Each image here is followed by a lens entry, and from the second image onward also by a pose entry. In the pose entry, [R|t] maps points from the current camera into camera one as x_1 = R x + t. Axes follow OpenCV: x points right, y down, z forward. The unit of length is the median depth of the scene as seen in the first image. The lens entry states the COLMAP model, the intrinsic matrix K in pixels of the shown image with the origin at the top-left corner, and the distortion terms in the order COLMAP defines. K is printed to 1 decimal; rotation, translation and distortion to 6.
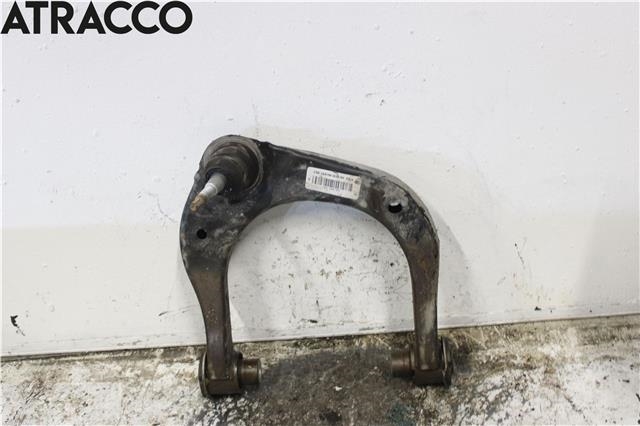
lens RADIAL K [[747.1, 0, 320.0], [0, 747.1, 213.0], [0, 0, 1]] dist [-0.064233, 0.034490]
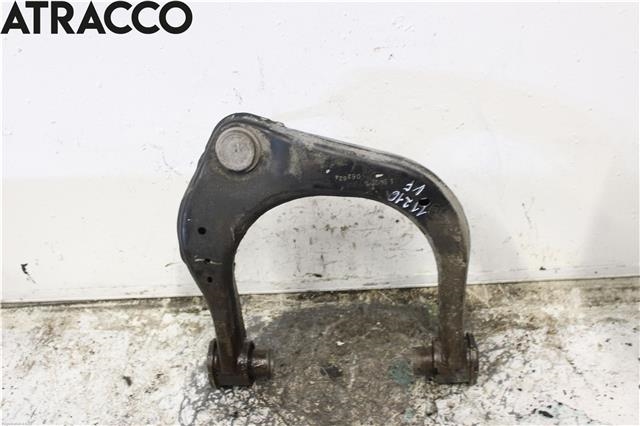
lens RADIAL K [[700.3, 0, 320.0], [0, 700.3, 213.0], [0, 0, 1]] dist [-0.076667, 0.033519]
pose [[0.999506, 0.020061, -0.024205, 0.015867], [-0.018003, 0.996433, 0.082442, -0.017039], [0.025773, -0.081965, 0.996302, 0.070650]]
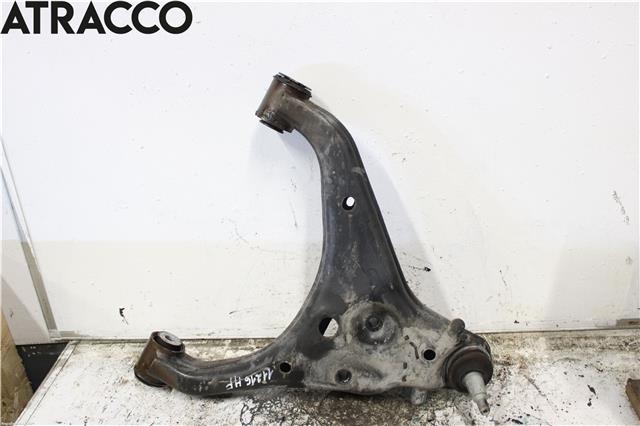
lens RADIAL K [[645.0, 0, 320.0], [0, 645.0, 213.0], [0, 0, 1]] dist [-0.119305, 0.121001]
pose [[0.997802, 0.044663, -0.048944, -0.007646], [-0.049124, 0.994350, -0.094098, 0.062136], [0.044465, 0.096295, 0.994359, -0.157475]]
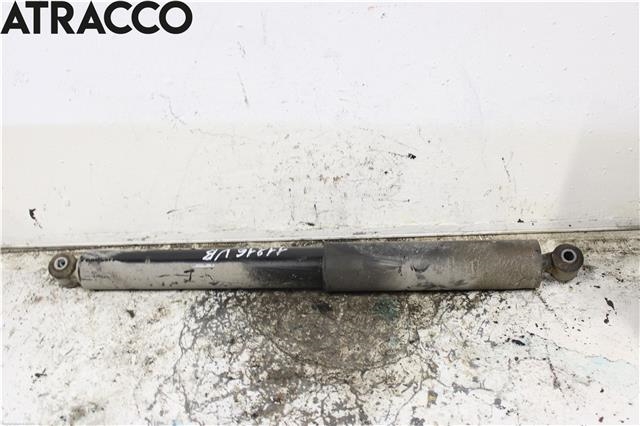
lens RADIAL K [[731.9, 0, 320.0], [0, 731.9, 213.0], [0, 0, 1]] dist [-0.080827, 0.048136]
pose [[0.999046, 0.042944, -0.007888, 0.012698], [-0.042378, 0.997202, 0.061578, 0.066742], [0.010510, -0.061185, 0.998071, -0.049616]]
